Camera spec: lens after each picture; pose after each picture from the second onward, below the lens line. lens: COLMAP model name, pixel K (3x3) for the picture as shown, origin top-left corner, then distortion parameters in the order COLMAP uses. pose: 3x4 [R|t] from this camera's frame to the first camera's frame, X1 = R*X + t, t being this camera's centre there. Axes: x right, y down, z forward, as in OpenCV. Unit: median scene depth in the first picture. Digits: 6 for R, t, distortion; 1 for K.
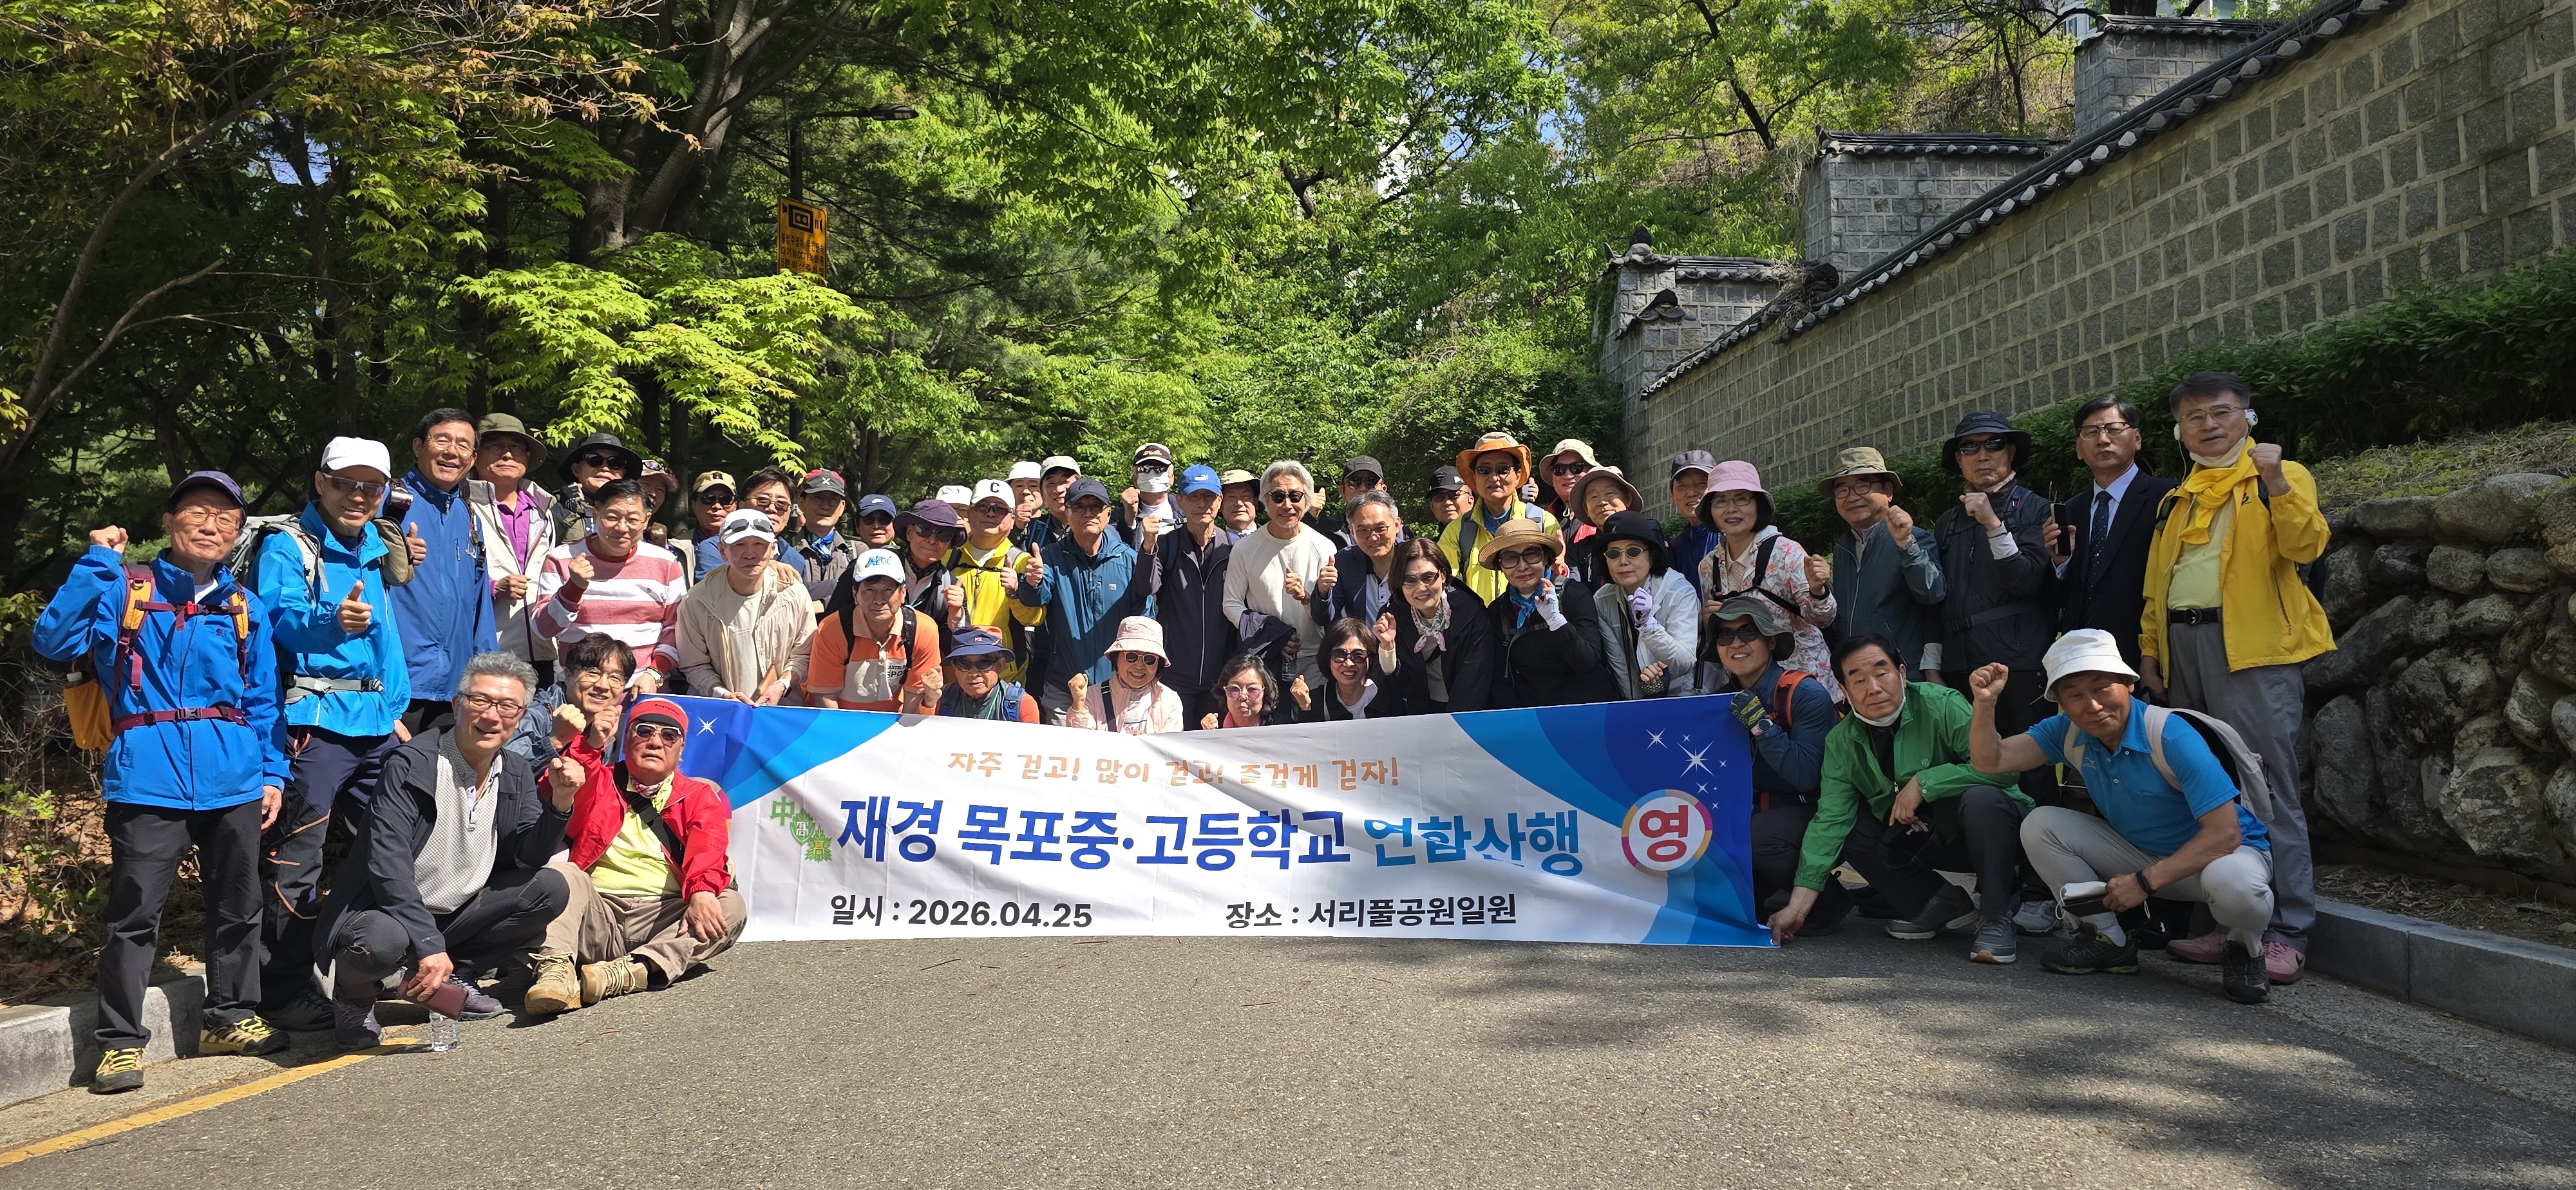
lens RADIAL K [[3837.4, 0, 1288.0], [0, 3837.4, 595.0], [0, 0, 1]] dist [-0.013712, -0.085138]
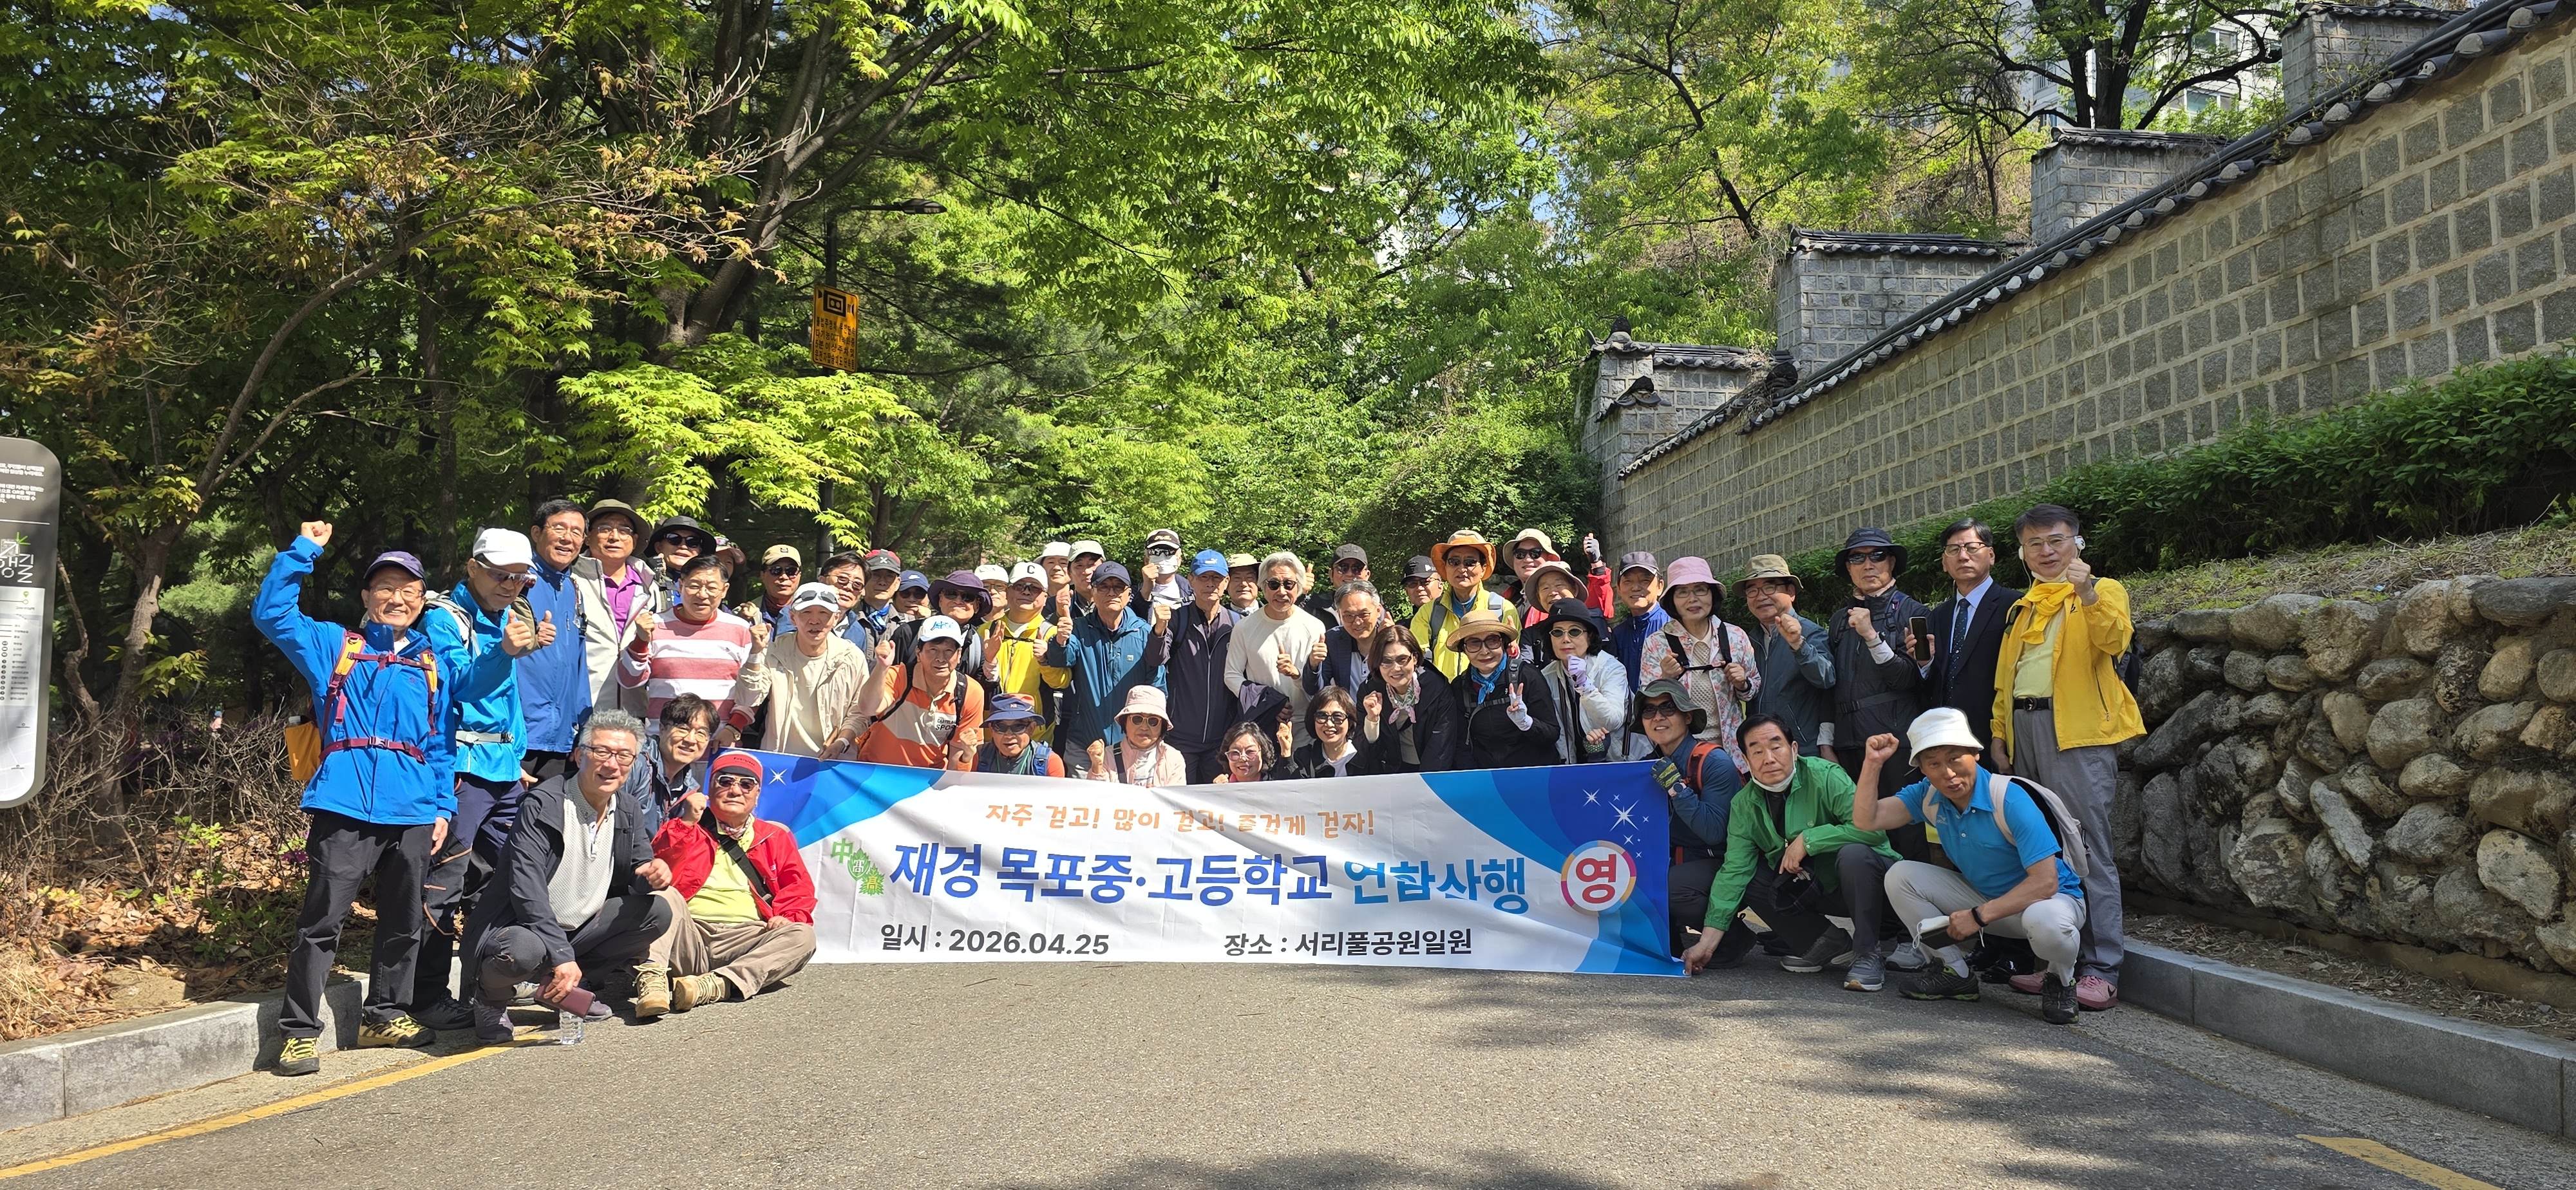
lens RADIAL K [[2815.8, 0, 1288.0], [0, 2815.8, 595.0], [0, 0, 1]] dist [0.116808, -0.459122]
pose [[0.999868, 0.016200, 0.001473, 0.000102], [-0.016143, 0.999335, -0.032684, 0.005454], [-0.002002, 0.032656, 0.999465, 0.155367]]
